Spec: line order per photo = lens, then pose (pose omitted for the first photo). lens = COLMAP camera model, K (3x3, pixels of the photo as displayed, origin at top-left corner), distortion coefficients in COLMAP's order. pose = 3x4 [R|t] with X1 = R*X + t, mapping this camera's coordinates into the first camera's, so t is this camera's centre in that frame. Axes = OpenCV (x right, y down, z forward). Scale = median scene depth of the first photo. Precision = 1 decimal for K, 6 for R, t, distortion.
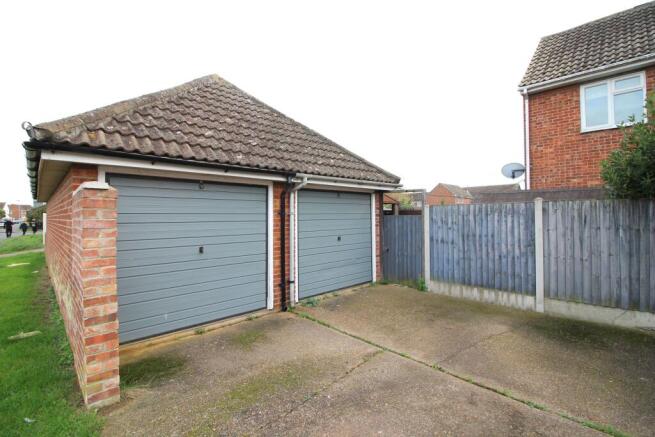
lens RADIAL K [[303.6, 0, 326.4], [0, 303.6, 214.6], [0, 0, 1]] dist [-0.010058, -0.005706]
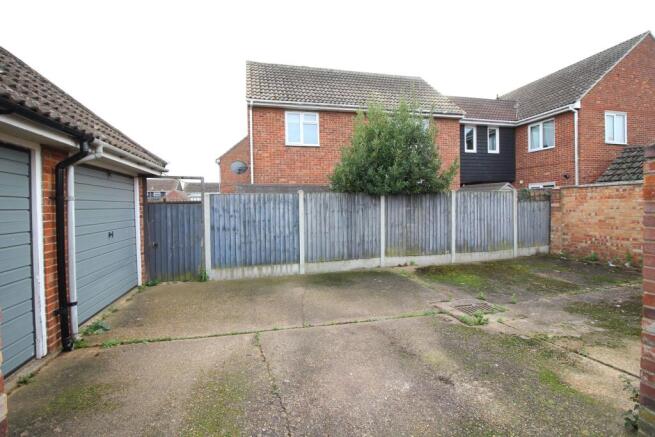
lens RADIAL K [[303.6, 0, 328.4], [0, 303.6, 212.7], [0, 0, 1]] dist [-0.010058, -0.005706]
pose [[0.494744, -0.019663, 0.868816, -0.409010], [0.009189, 0.999806, 0.017395, 0.021378], [-0.868990, -0.000623, 0.494829, 0.211107]]
